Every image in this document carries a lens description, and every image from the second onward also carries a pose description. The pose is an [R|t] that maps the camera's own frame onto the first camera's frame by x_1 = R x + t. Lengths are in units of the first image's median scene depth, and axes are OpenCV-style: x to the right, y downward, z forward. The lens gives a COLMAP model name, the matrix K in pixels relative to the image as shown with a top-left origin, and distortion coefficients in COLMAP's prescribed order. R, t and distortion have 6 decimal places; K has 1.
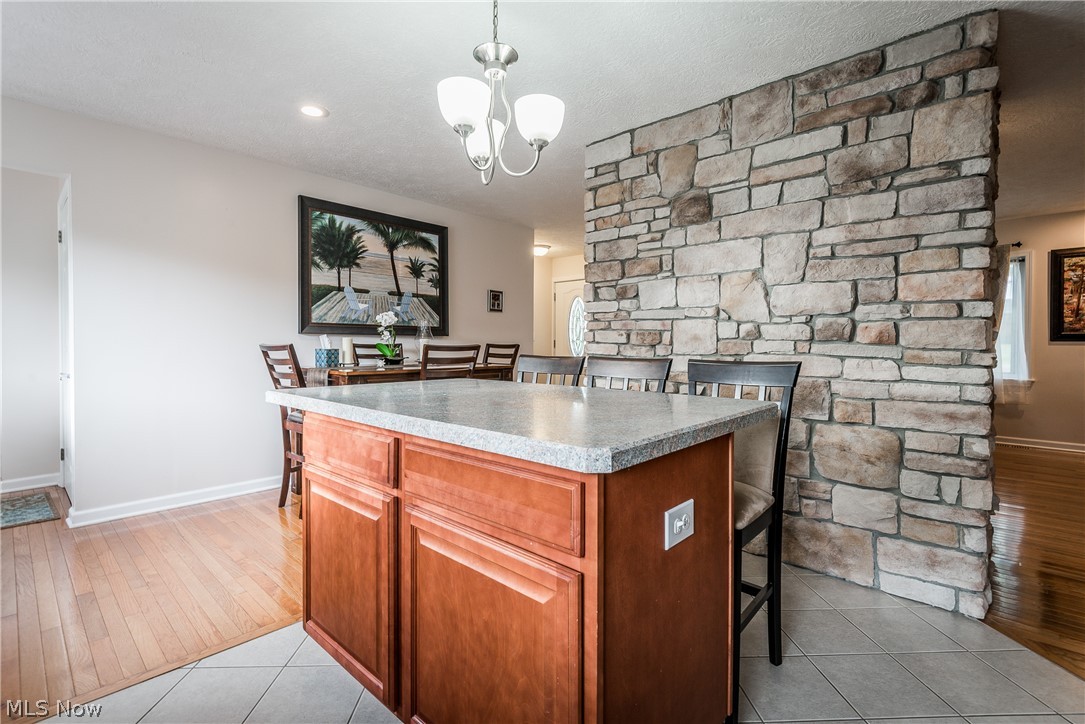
lens RADIAL K [[495.6, 0, 551.6], [0, 495.6, 350.1], [0, 0, 1]] dist [0.013832, -0.011340]
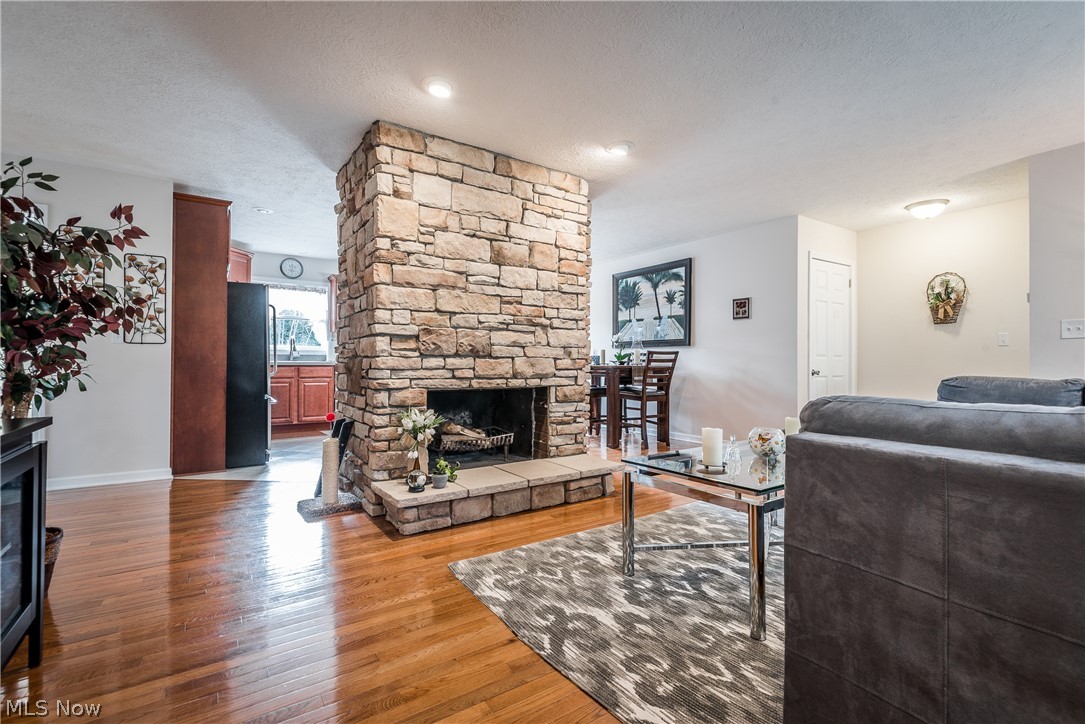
lens RADIAL K [[495.6, 0, 551.4], [0, 495.6, 361.6], [0, 0, 1]] dist [0.013832, -0.011340]
pose [[-0.229074, -0.009385, -0.973364, 1.258733], [-0.017581, 0.999830, -0.005503, 0.028036], [0.973250, 0.015852, -0.229200, 1.121721]]
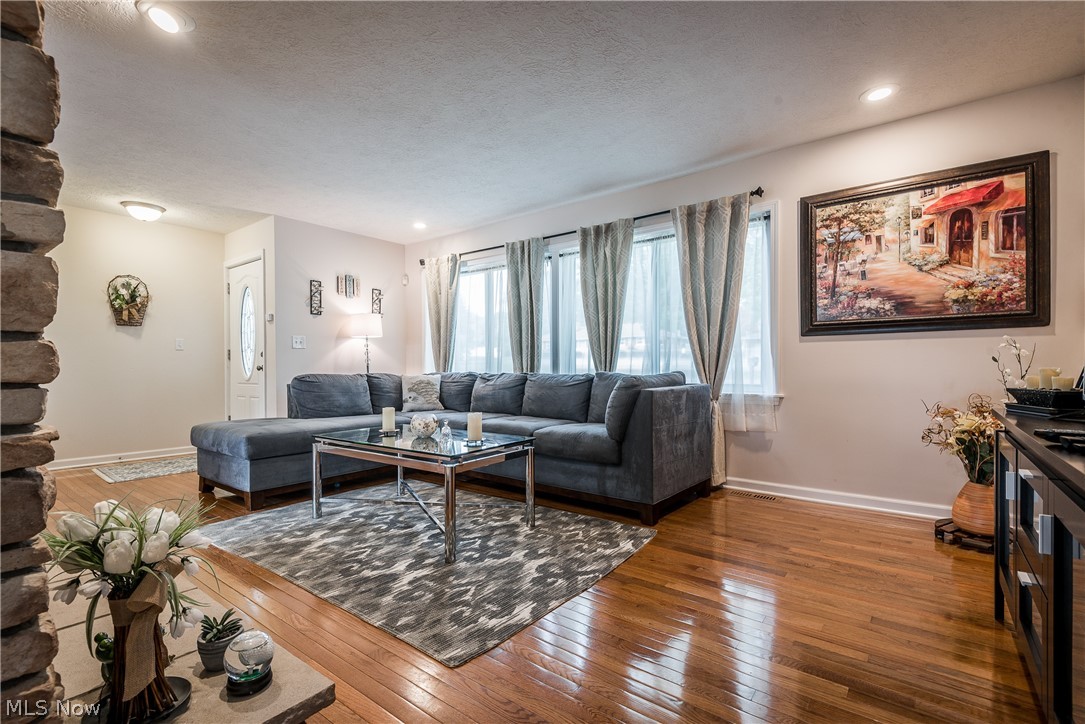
lens RADIAL K [[495.6, 0, 522.5], [0, 495.6, 365.3], [0, 0, 1]] dist [0.013832, -0.011340]
pose [[0.998519, -0.008194, 0.053777, 0.723890], [0.008582, 0.999939, -0.006985, 0.027117], [-0.053717, 0.007437, 0.998529, 0.434850]]
